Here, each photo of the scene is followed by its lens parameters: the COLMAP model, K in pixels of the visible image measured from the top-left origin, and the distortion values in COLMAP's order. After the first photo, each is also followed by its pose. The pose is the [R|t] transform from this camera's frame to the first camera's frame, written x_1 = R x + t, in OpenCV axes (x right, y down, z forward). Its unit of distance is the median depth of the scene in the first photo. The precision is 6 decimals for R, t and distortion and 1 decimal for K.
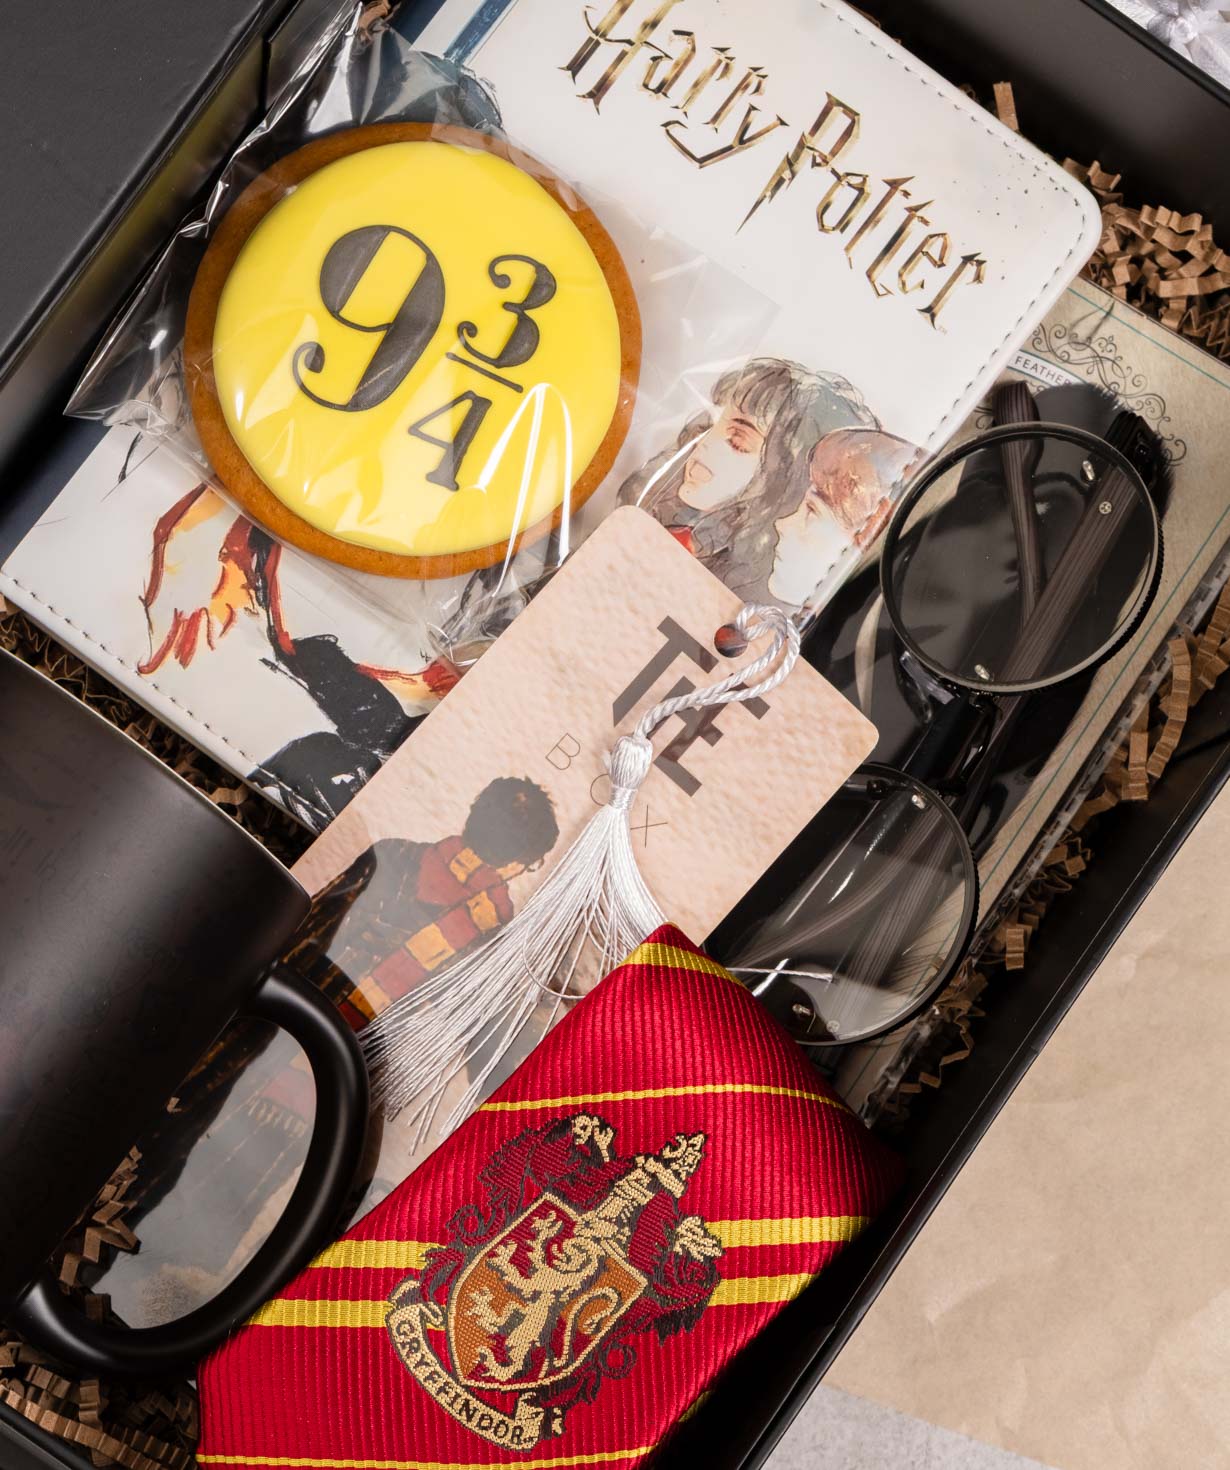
lens RADIAL K [[5652.0, 0, 615.0], [0, 5652.0, 735.0], [0, 0, 1]] dist [-0.056932, 0.749072]
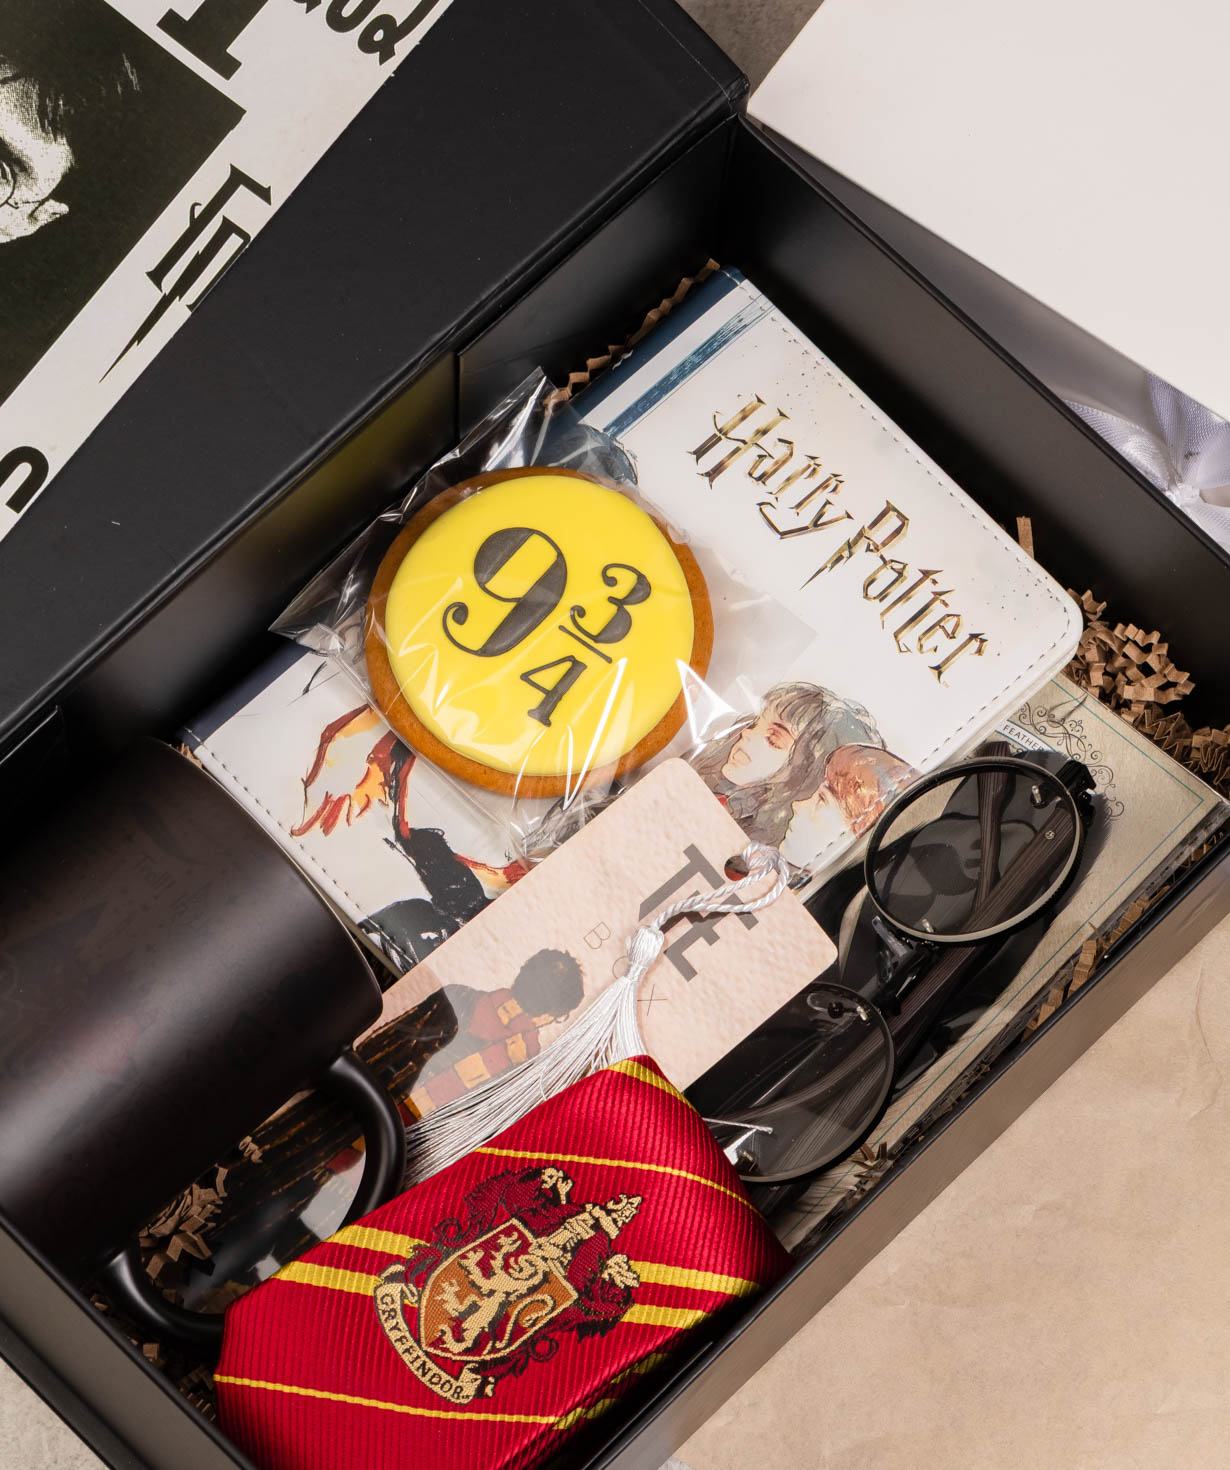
lens RADIAL K [[5528.0, 0, 548.6], [0, 5528.0, 732.7], [0, 0, 1]] dist [0.032876, -1.140806]
pose [[0.982245, 0.143716, -0.120584, 0.125883], [-0.166953, 0.962803, -0.212457, 0.229199], [0.085565, 0.228817, 0.969702, -0.243507]]
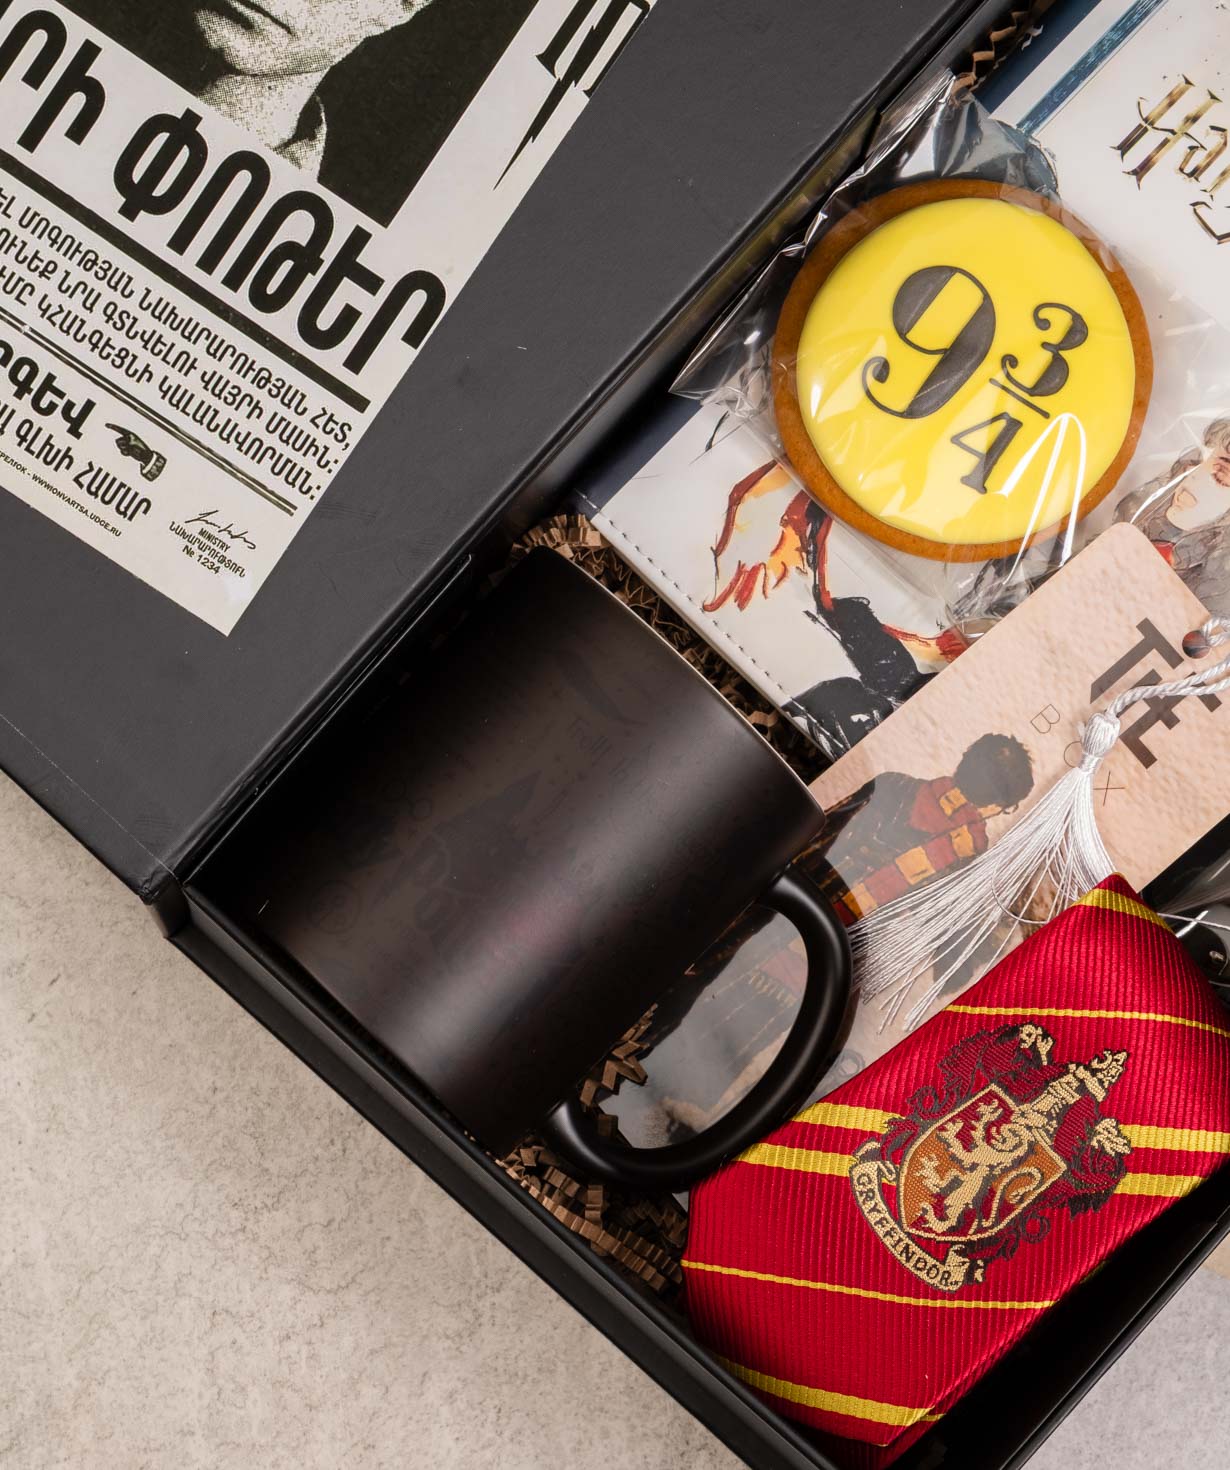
lens RADIAL K [[5528.0, 0, 548.6], [0, 5528.0, 732.7], [0, 0, 1]] dist [0.032876, -1.140806]
pose [[0.989854, 0.121645, -0.073422, -0.027022], [-0.118445, 0.991872, 0.046486, -0.036170], [0.078480, -0.037318, 0.996217, -0.182094]]
